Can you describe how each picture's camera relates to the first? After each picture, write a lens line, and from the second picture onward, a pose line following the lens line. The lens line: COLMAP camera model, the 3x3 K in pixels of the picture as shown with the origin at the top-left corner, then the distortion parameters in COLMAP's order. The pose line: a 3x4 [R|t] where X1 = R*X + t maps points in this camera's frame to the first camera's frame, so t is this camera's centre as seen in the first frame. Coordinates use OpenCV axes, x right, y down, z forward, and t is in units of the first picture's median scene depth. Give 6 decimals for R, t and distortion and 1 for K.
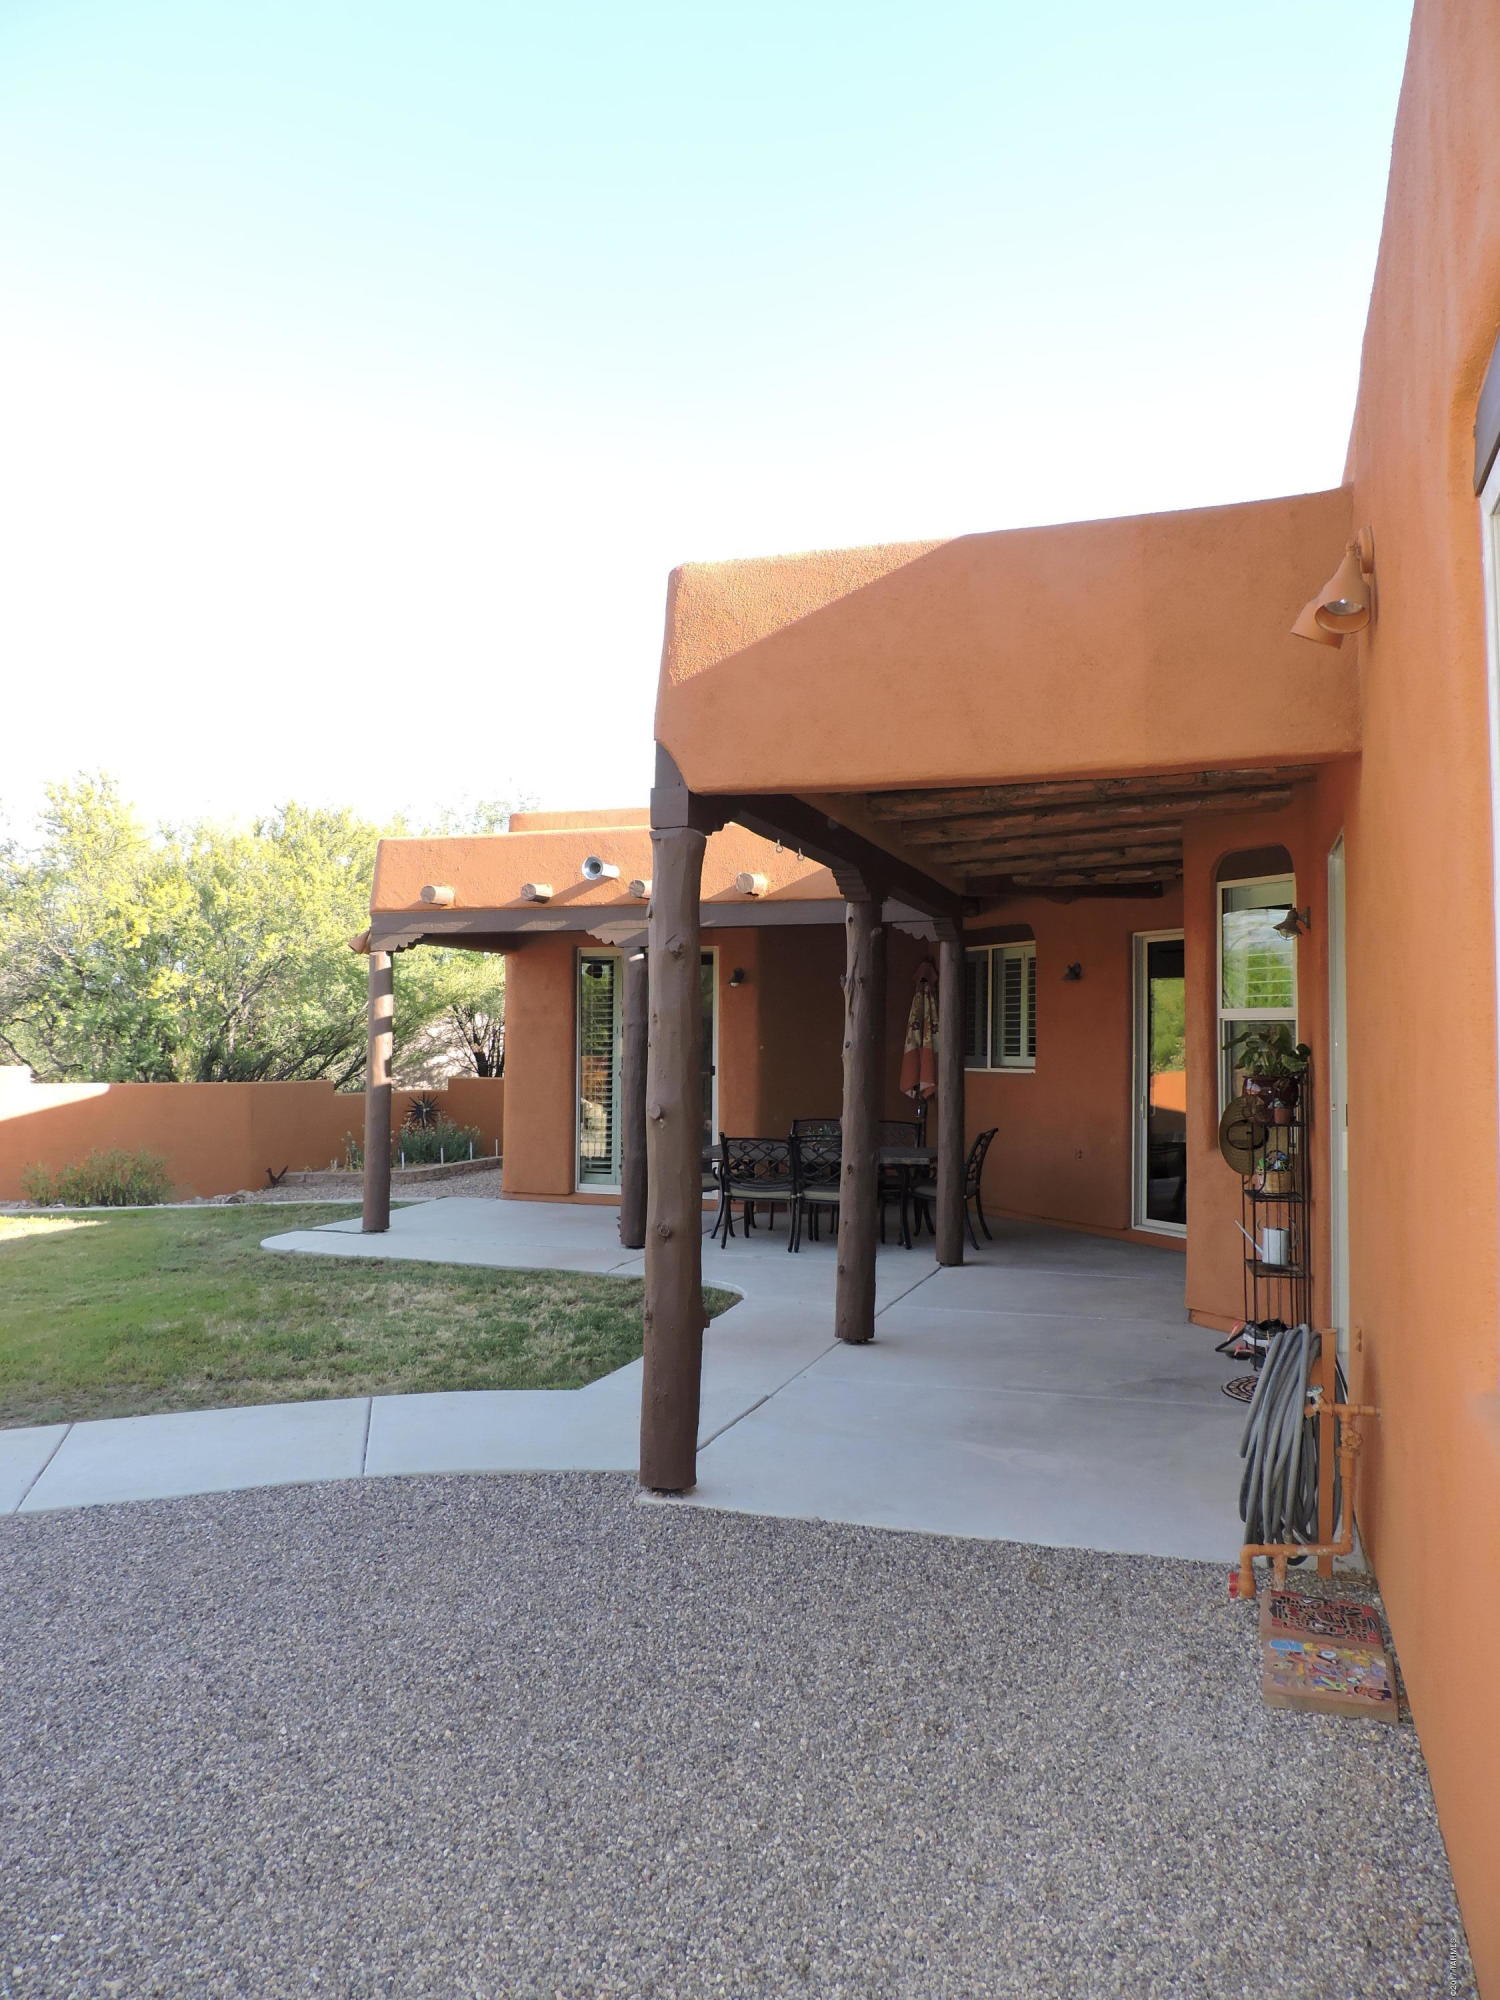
lens RADIAL K [[1421.7, 0, 750.0], [0, 1421.7, 1000.0], [0, 0, 1]] dist [-0.020724, 0.001546]
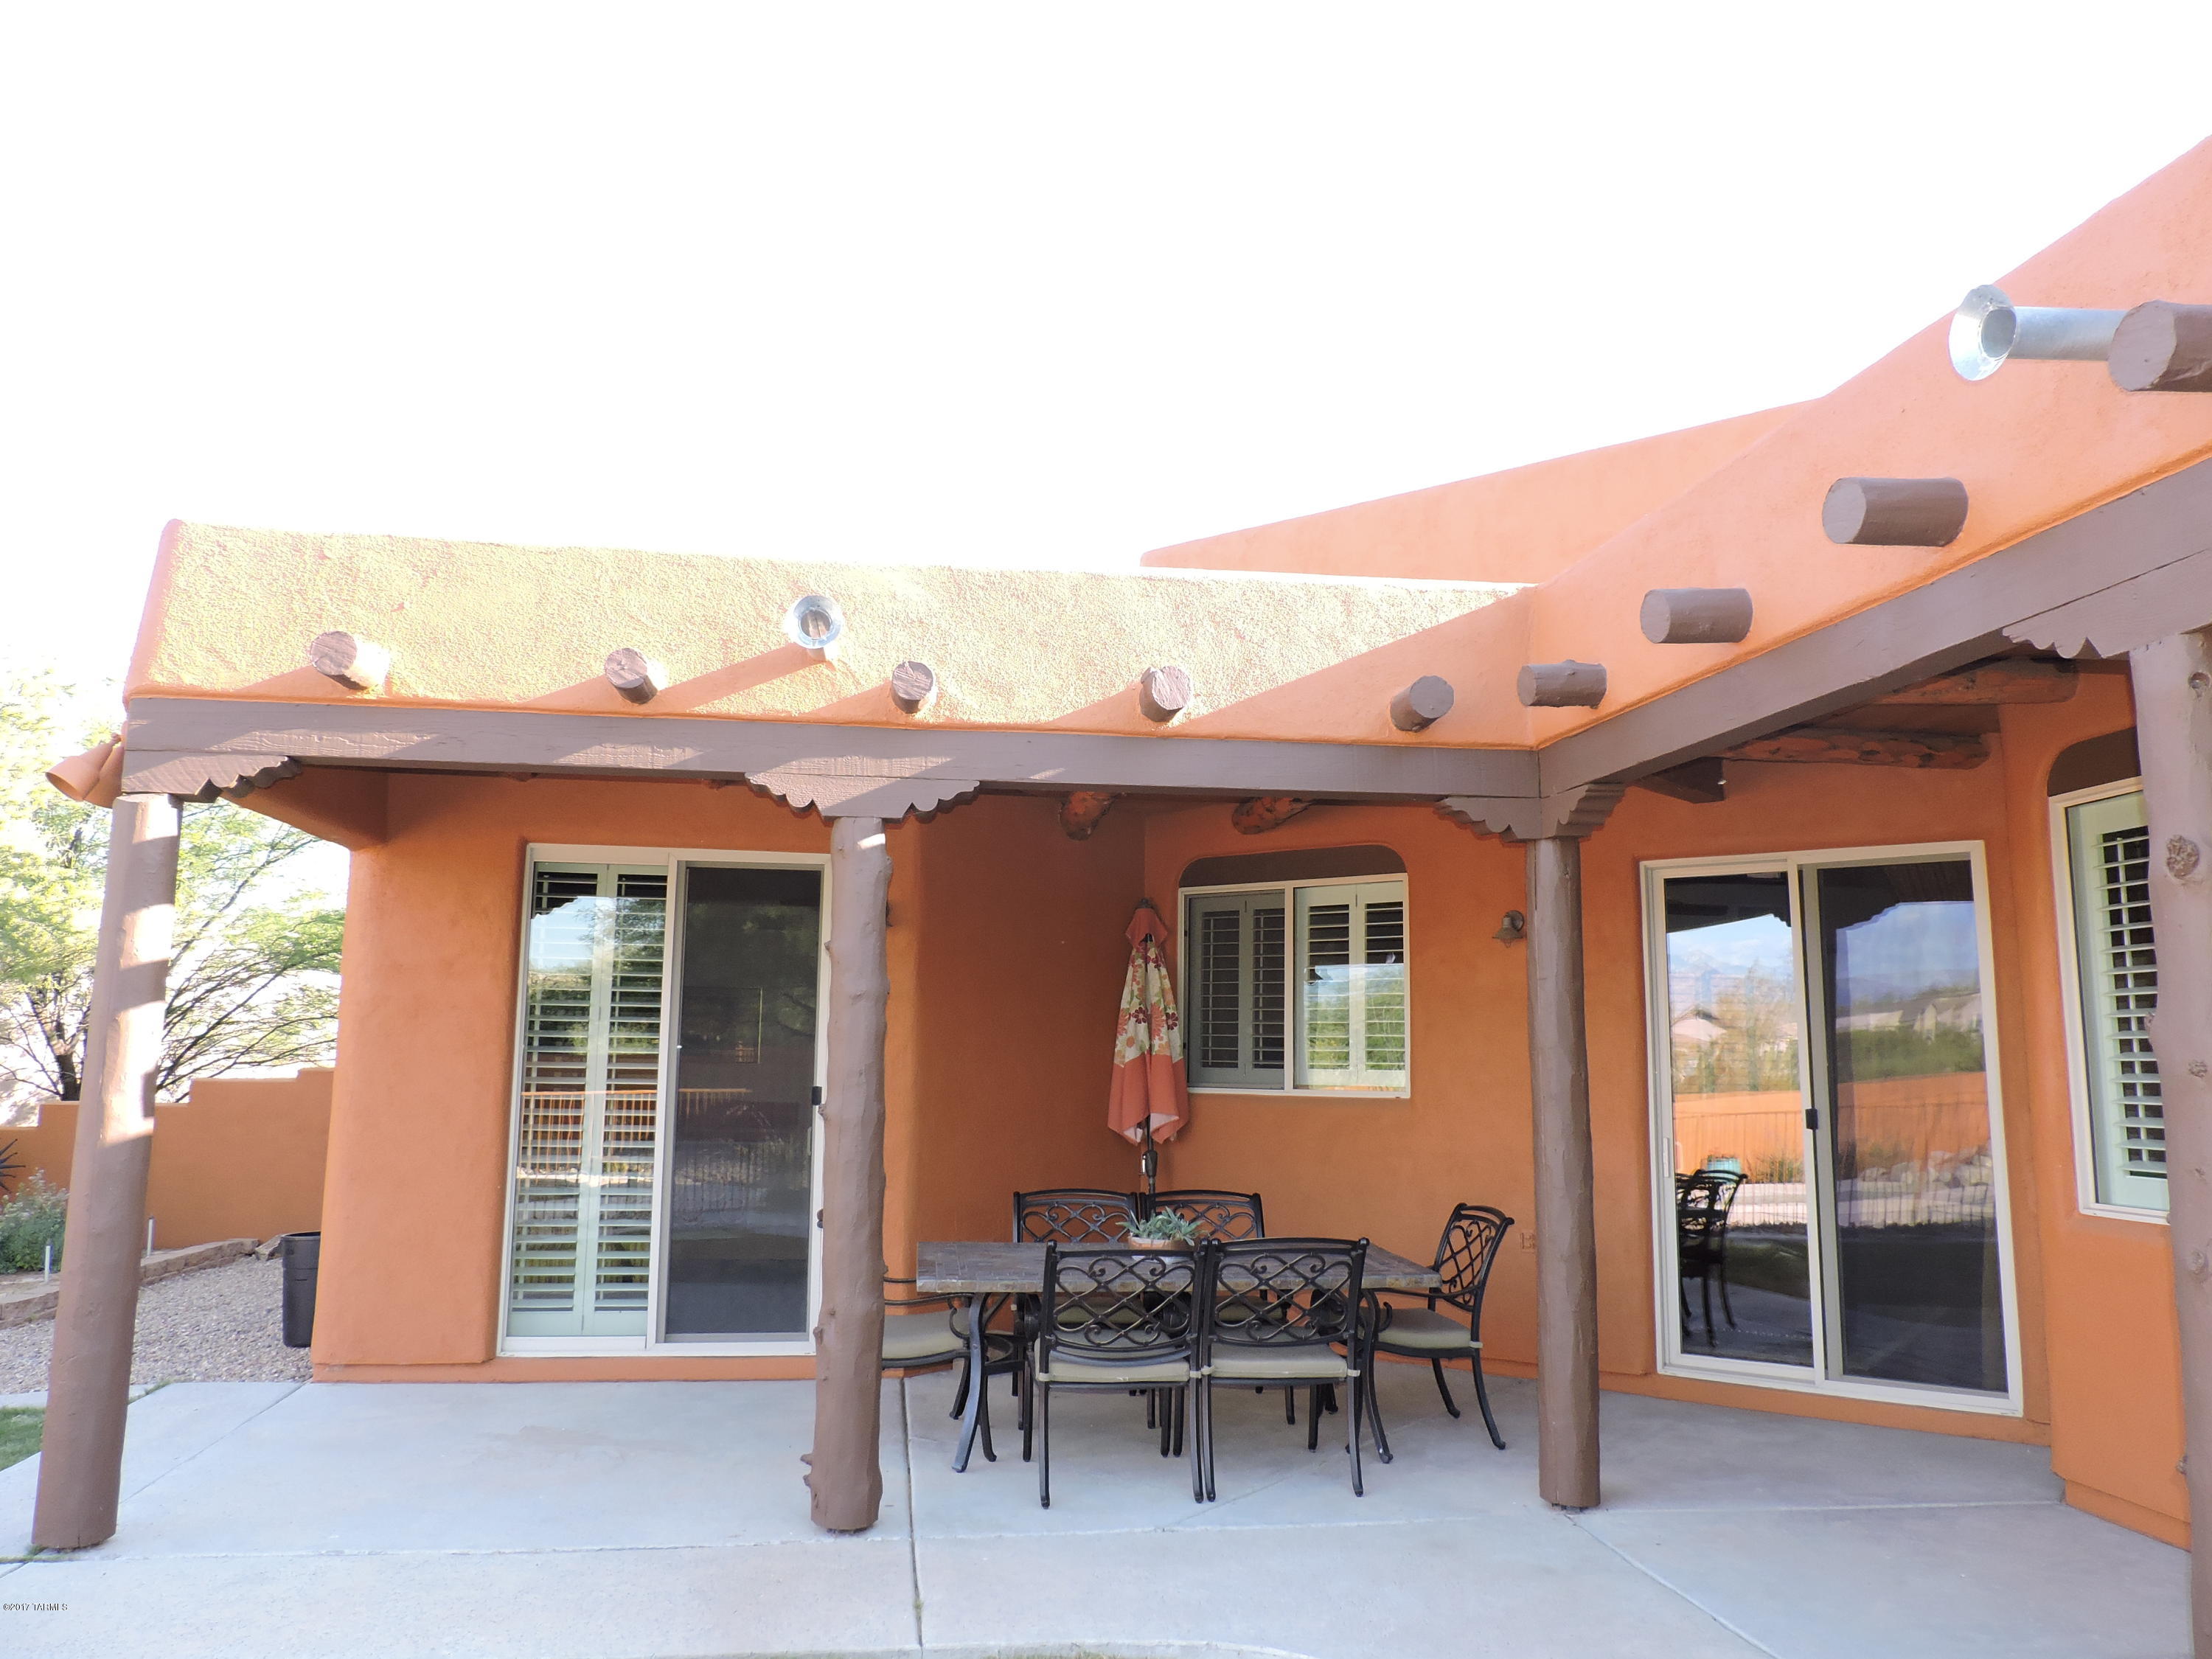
lens RADIAL K [[1572.4, 0, 1122.9], [0, 1572.4, 831.6], [0, 0, 1]] dist [-0.020724, 0.001546]
pose [[0.890408, 0.070147, 0.449726, -0.212807], [-0.020872, 0.993306, -0.113611, 0.019133], [-0.454685, 0.091773, 0.885911, 0.493997]]
